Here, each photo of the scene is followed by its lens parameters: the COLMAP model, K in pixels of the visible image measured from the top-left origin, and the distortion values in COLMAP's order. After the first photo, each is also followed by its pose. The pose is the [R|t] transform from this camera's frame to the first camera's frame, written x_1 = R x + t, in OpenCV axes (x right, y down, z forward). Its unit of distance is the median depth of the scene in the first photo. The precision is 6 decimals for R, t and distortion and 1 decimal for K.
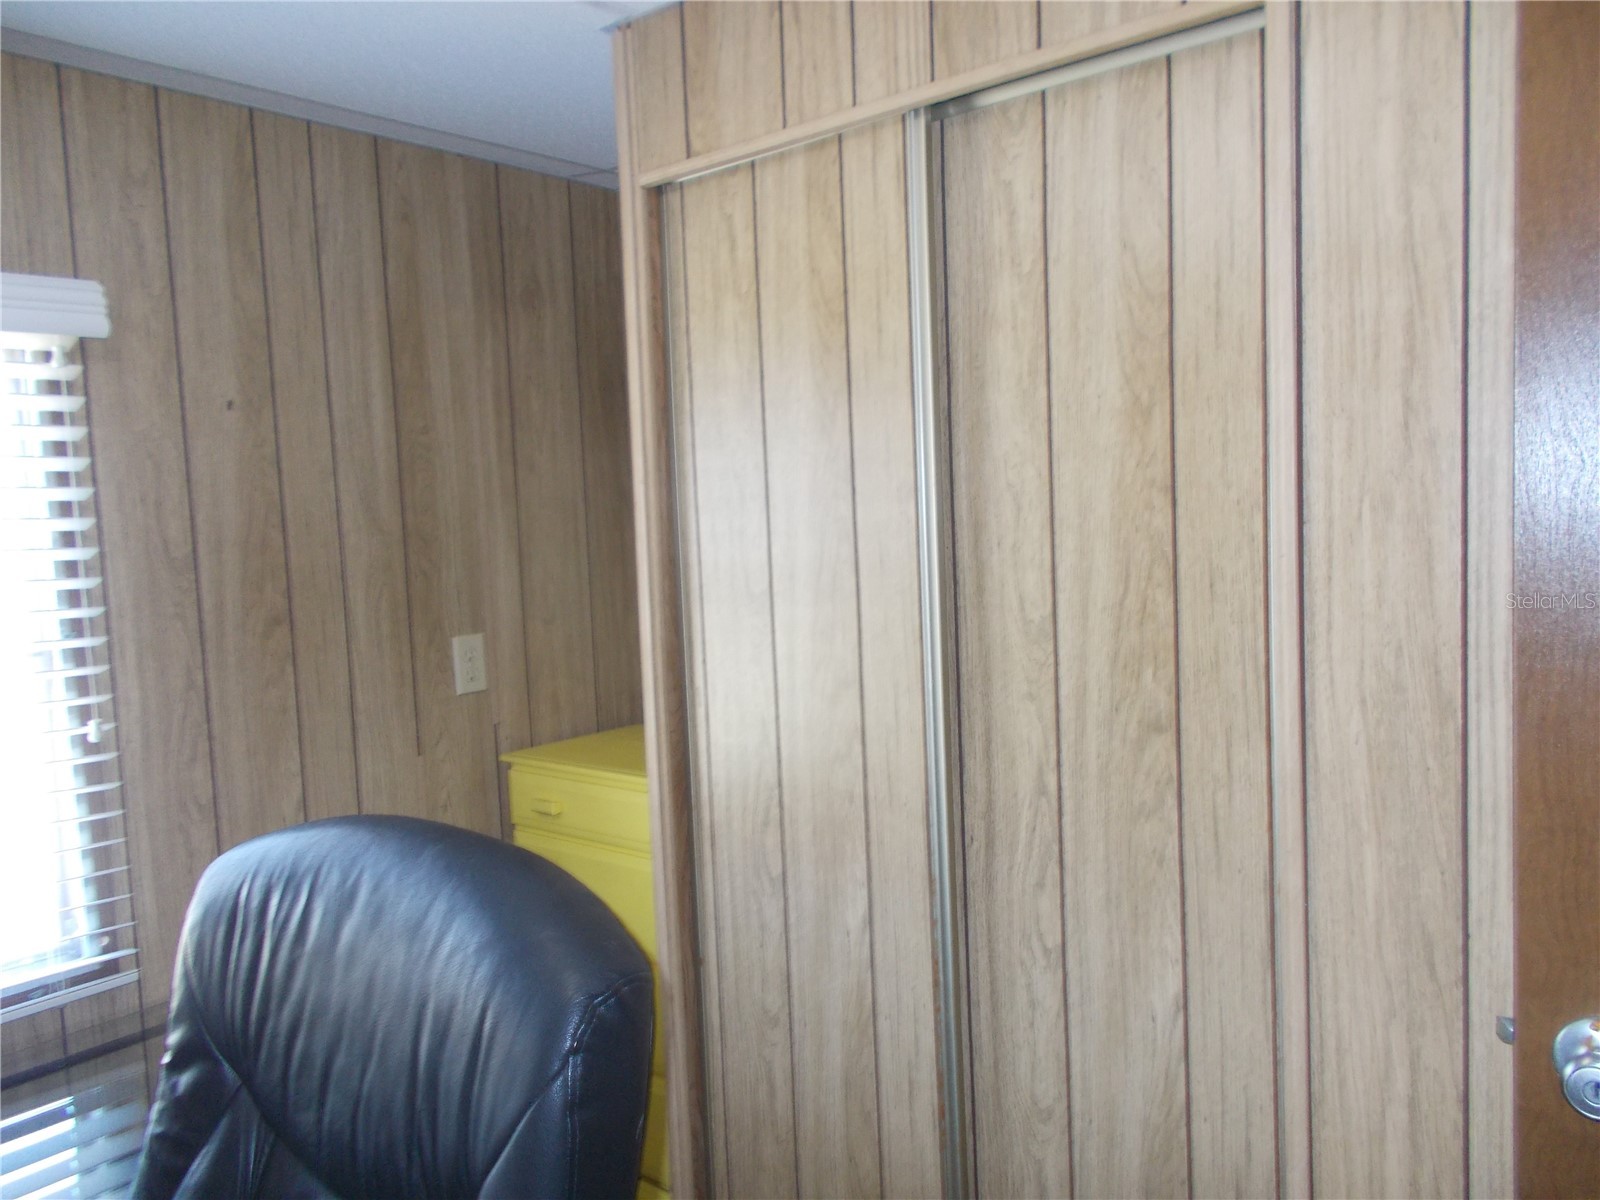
lens RADIAL K [[1249.8, 0, 809.4], [0, 1249.8, 596.5], [0, 0, 1]] dist [0.024955, -0.003752]
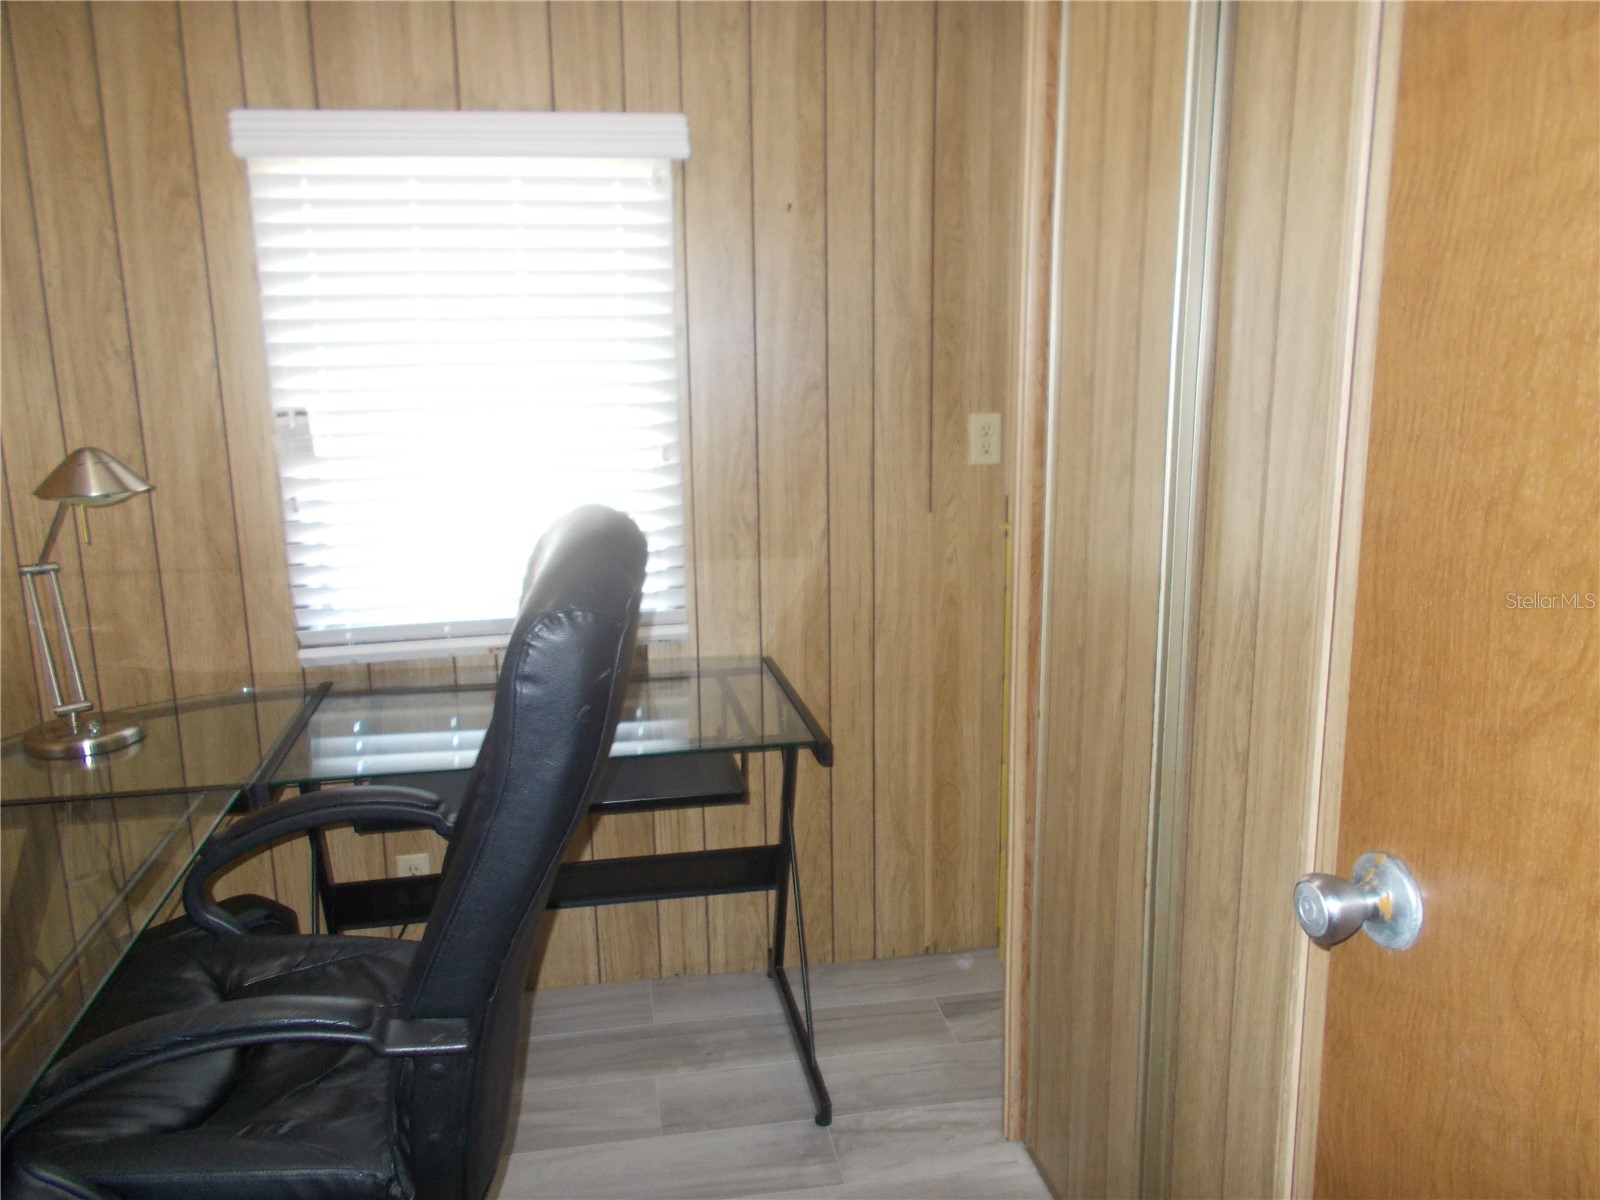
lens RADIAL K [[1249.8, 0, 802.0], [0, 1249.8, 594.6], [0, 0, 1]] dist [0.024955, -0.003752]
pose [[0.759168, 0.162027, -0.630405, 0.379596], [-0.065483, 0.982620, 0.173695, 0.008055], [0.647592, -0.090584, 0.756584, 0.031982]]
